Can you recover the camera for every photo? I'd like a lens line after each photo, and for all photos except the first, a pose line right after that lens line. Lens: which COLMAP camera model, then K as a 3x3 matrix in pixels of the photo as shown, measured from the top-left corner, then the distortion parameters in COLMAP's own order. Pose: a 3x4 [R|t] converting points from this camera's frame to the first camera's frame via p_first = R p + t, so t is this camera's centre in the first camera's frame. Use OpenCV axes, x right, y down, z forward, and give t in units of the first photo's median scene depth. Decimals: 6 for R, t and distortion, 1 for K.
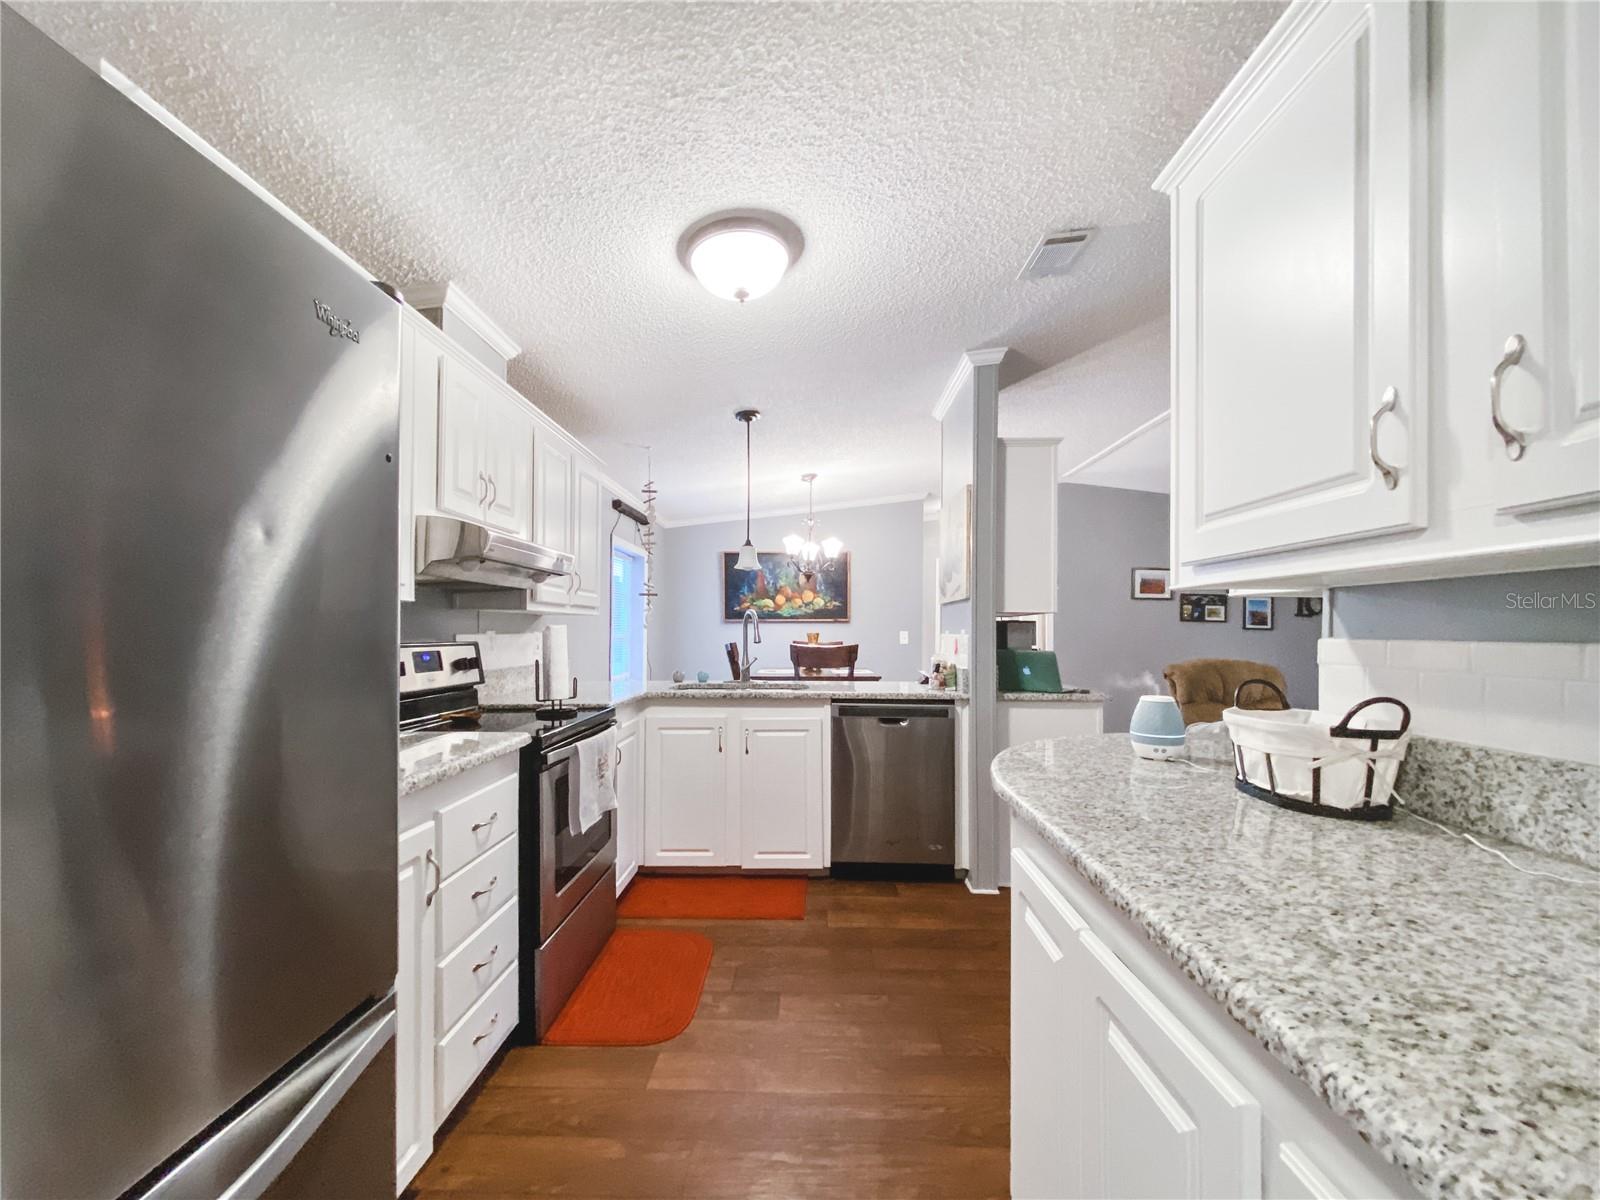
lens RADIAL K [[664.7, 0, 814.9], [0, 664.7, 627.0], [0, 0, 1]] dist [0.000887, -0.000033]
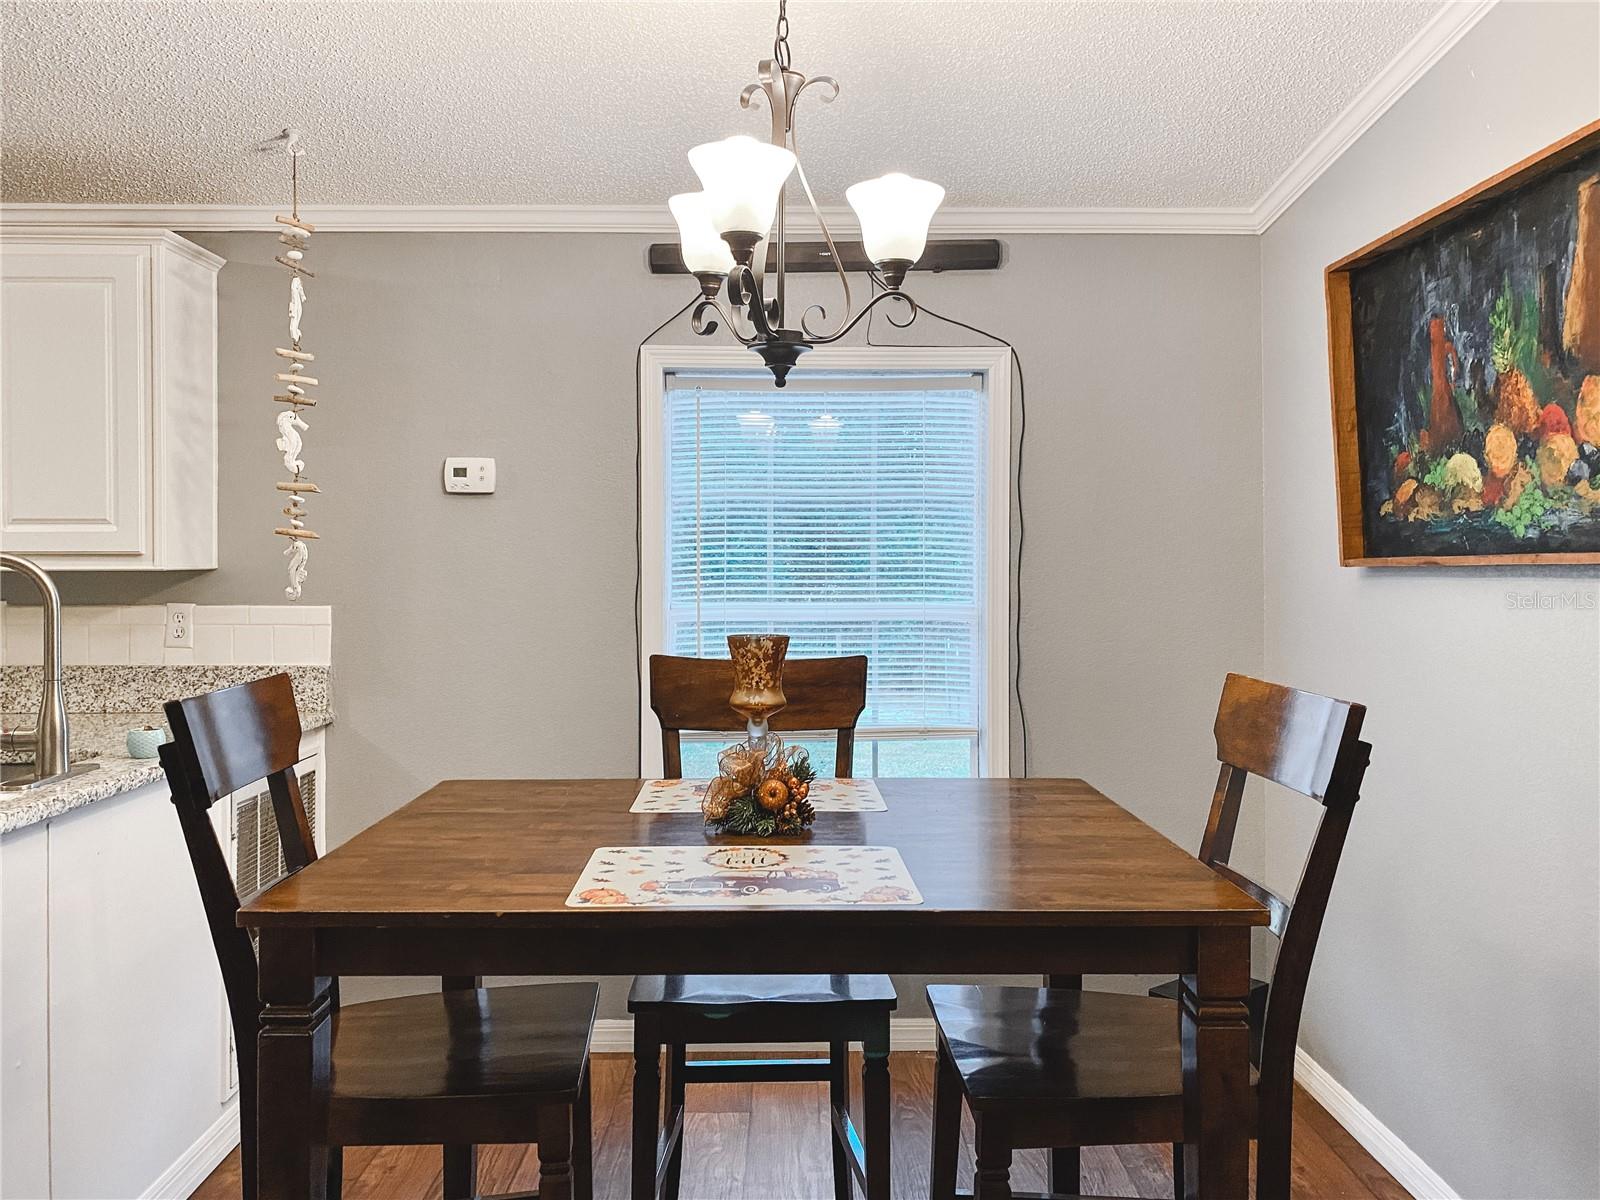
lens RADIAL K [[1238.5, 0, 800.0], [0, 1238.5, 600.0], [0, 0, 1]] dist [0.052822, -0.086344]
pose [[0.017530, 0.023038, -0.999581, 0.299308], [0.005737, 0.999716, 0.023142, -0.008190], [0.999830, -0.006140, 0.017393, 0.805716]]
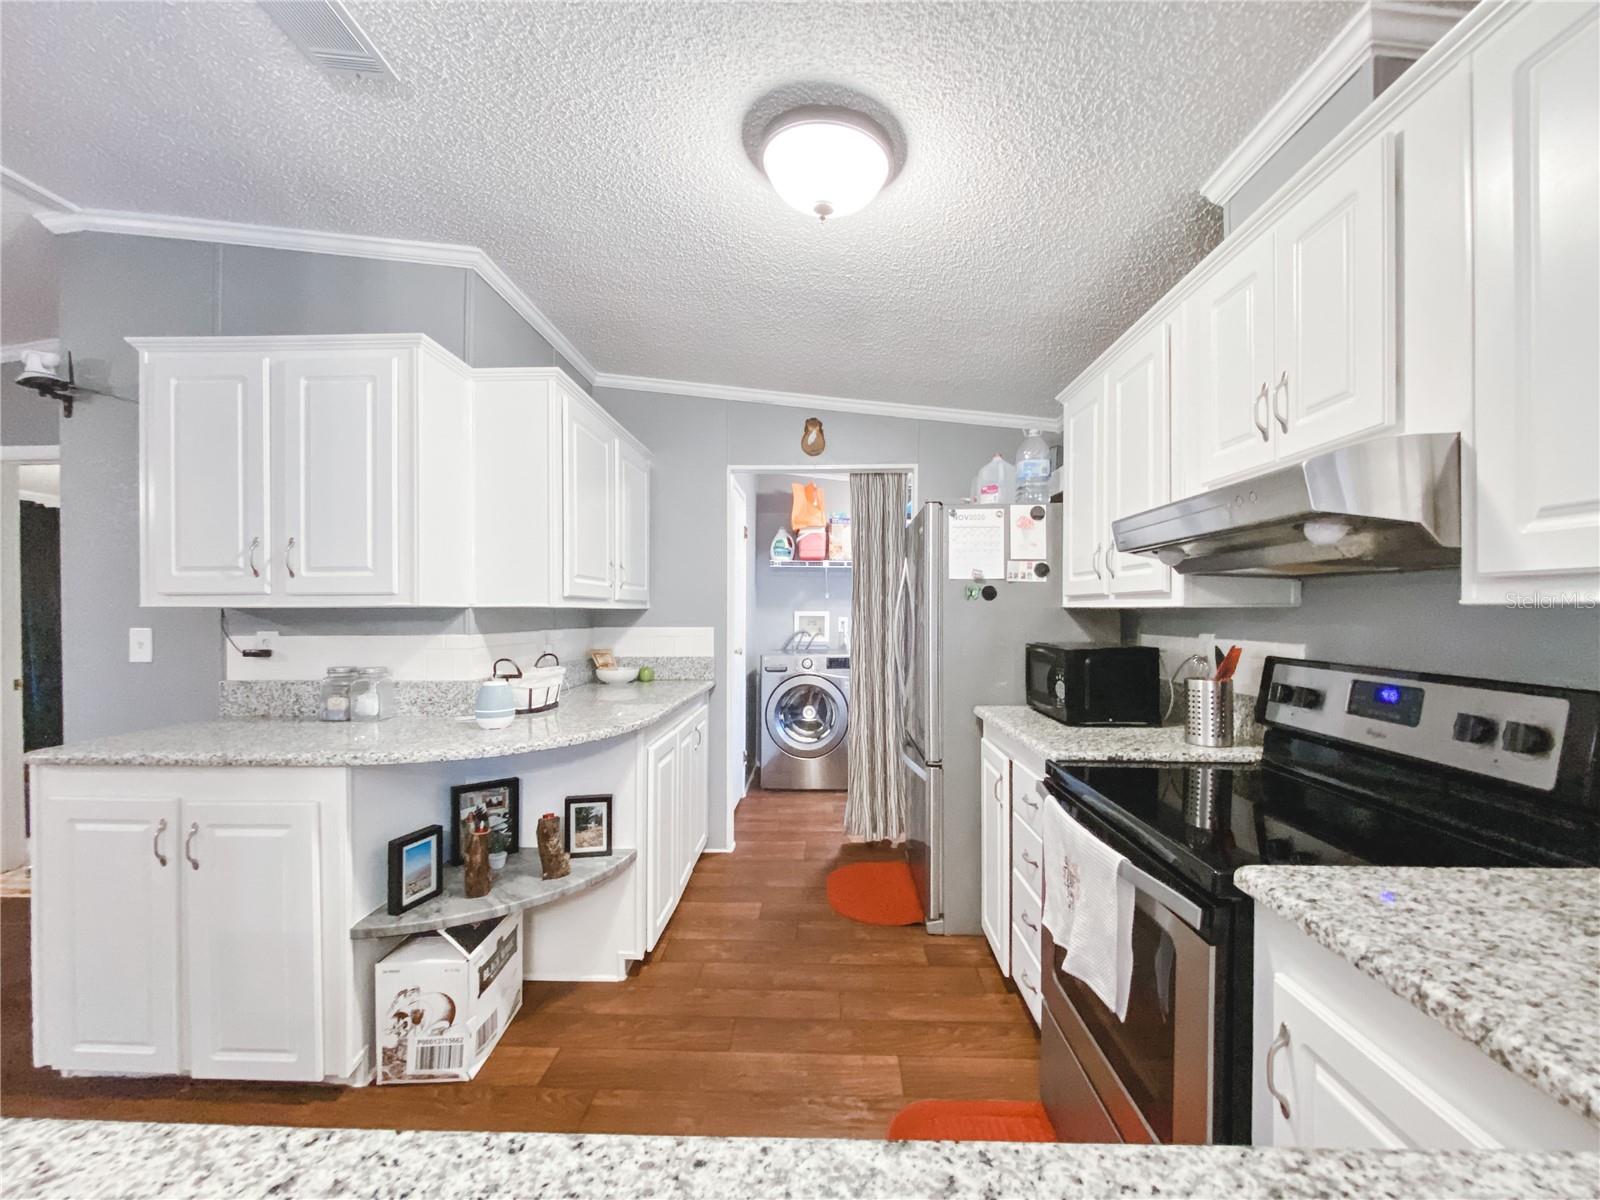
lens RADIAL K [[652.4, 0, 800.0], [0, 652.4, 600.0], [0, 0, 1]] dist [0.001882, -0.000232]
pose [[-0.999436, -0.001521, 0.033537, -0.035707], [-0.002267, 0.999750, -0.022241, -0.008205], [-0.033495, -0.022305, -0.999190, 0.582626]]
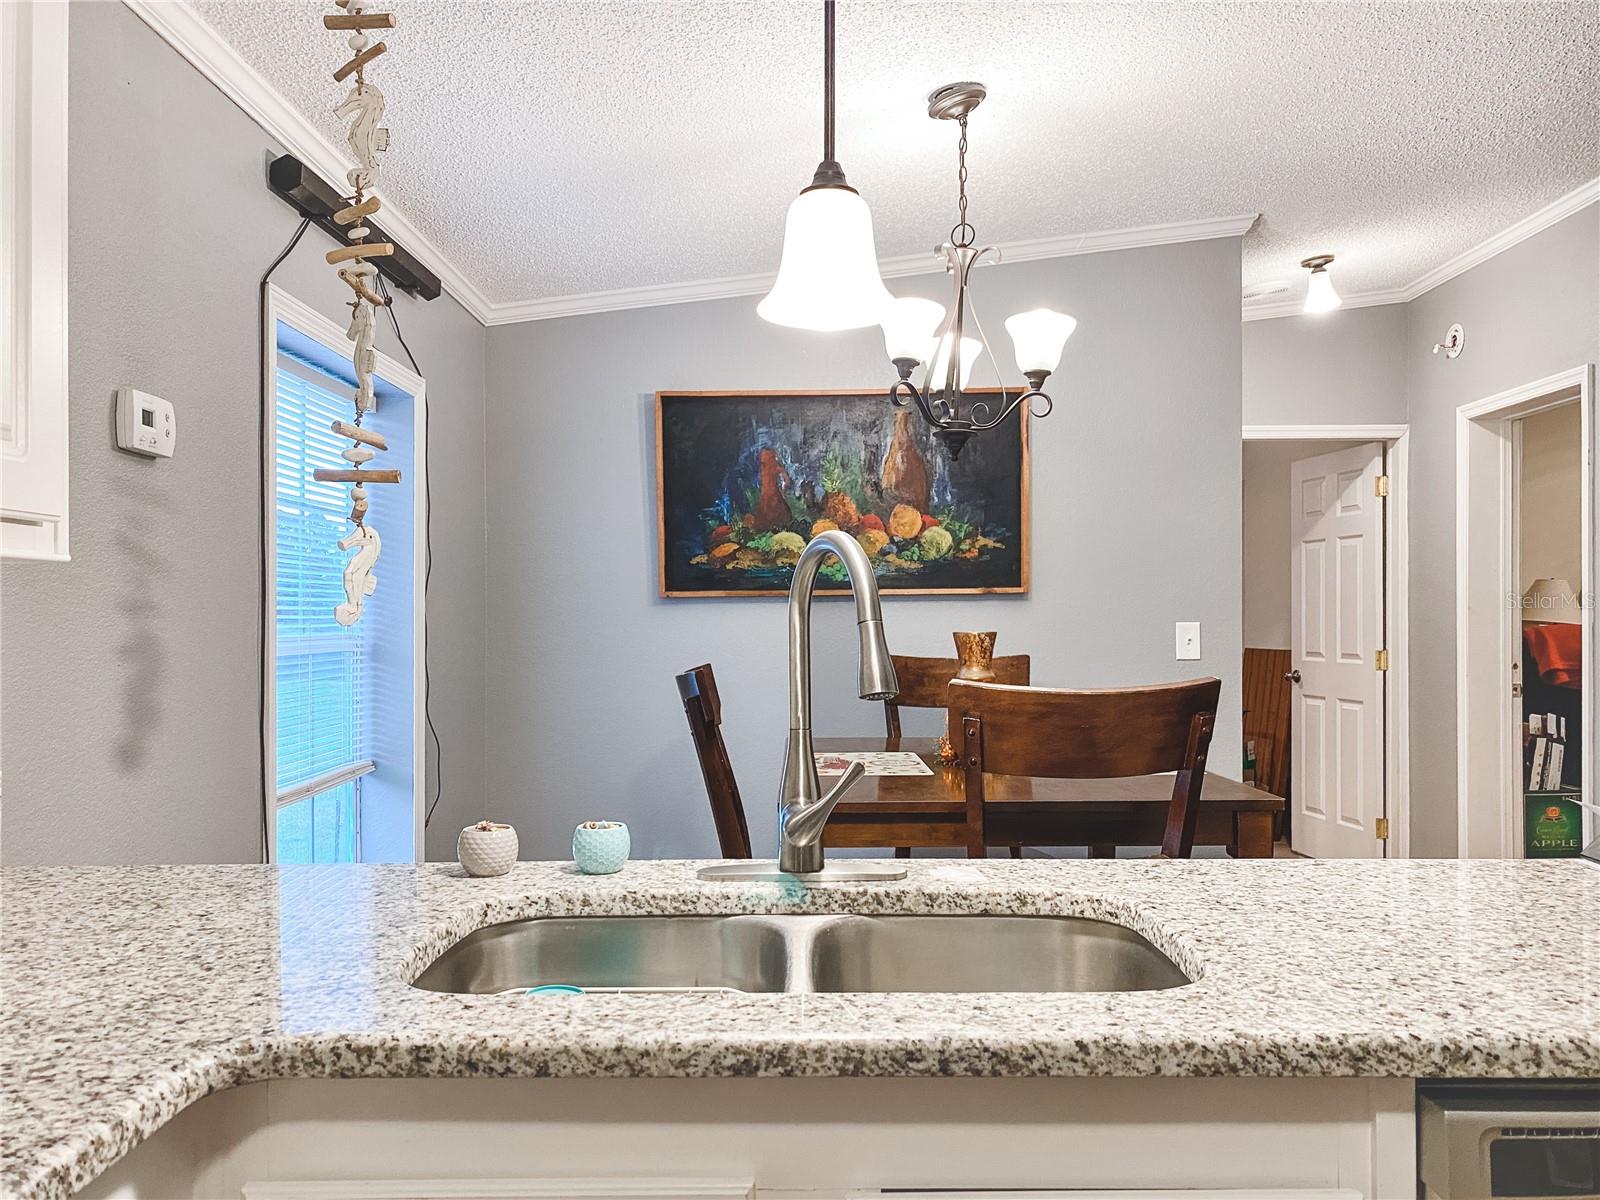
lens RADIAL K [[1238.5, 0, 800.0], [0, 1238.5, 600.0], [0, 0, 1]] dist [0.052822, -0.086344]
pose [[0.999921, -0.008579, -0.009202, -0.060239], [0.008500, 0.999927, -0.008568, -0.001030], [0.009274, 0.008489, 0.999921, 0.362537]]
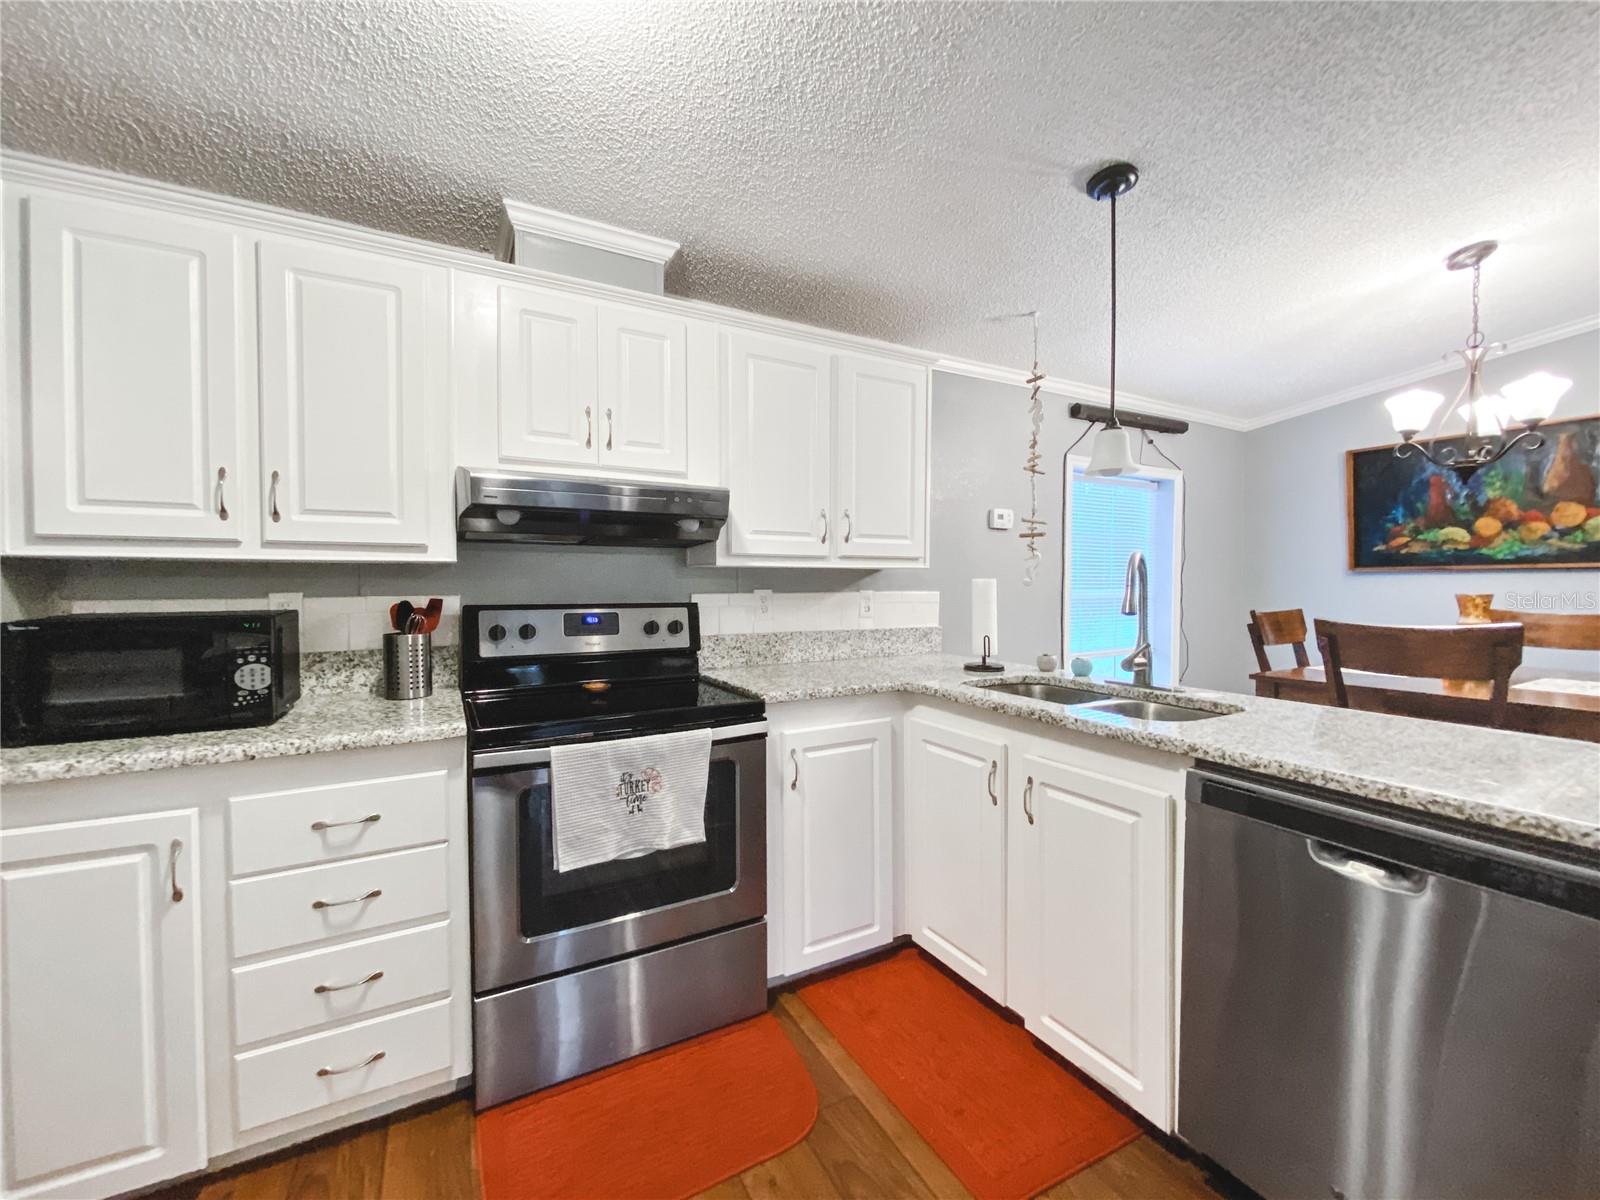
lens RADIAL K [[652.4, 0, 800.0], [0, 652.4, 600.0], [0, 0, 1]] dist [0.001882, -0.000232]
pose [[0.481157, 0.022314, -0.876350, 0.136273], [0.006493, 0.999558, 0.029016, -0.002738], [0.876610, -0.019651, 0.480799, 0.299442]]
